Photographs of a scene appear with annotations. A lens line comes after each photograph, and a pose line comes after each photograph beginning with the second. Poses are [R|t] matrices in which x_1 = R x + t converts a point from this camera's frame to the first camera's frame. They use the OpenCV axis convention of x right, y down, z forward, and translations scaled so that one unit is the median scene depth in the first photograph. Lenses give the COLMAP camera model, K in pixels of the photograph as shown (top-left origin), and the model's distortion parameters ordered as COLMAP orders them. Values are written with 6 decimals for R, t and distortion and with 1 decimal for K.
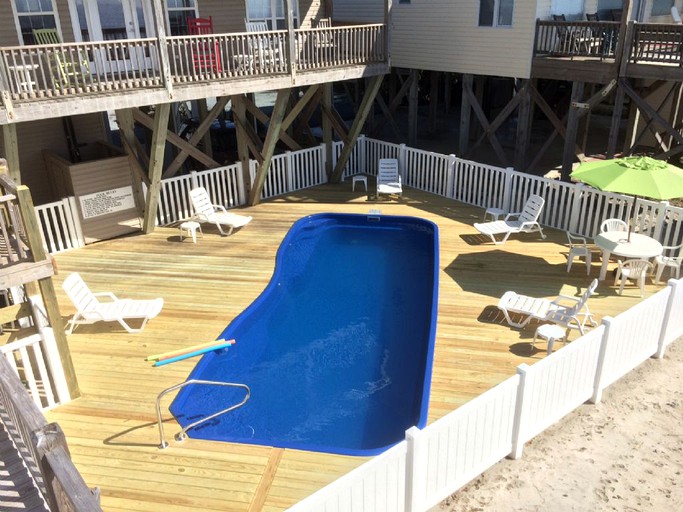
lens RADIAL K [[592.1, 0, 341.5], [0, 592.1, 256.0], [0, 0, 1]] dist [0.106906, -0.151460]
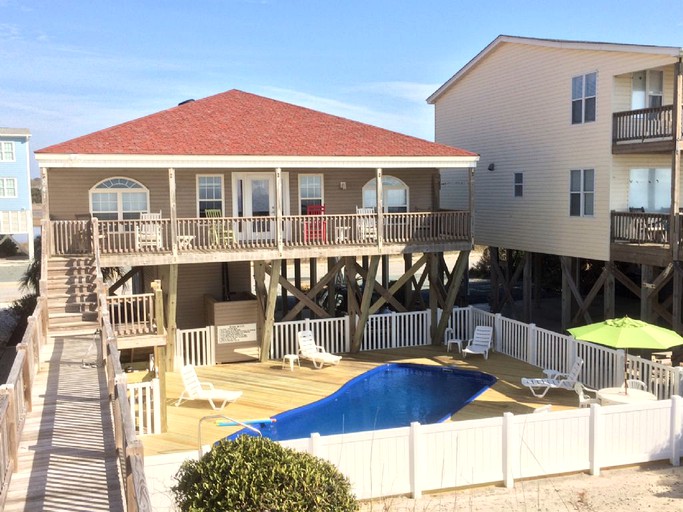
lens RADIAL K [[774.4, 0, 341.5], [0, 774.4, 256.0], [0, 0, 1]] dist [0.086370, -0.003840]
pose [[0.926075, 0.039412, -0.375275, 0.437886], [-0.156077, 0.945476, -0.285859, 0.193653], [0.343547, 0.323299, 0.881733, -0.458050]]
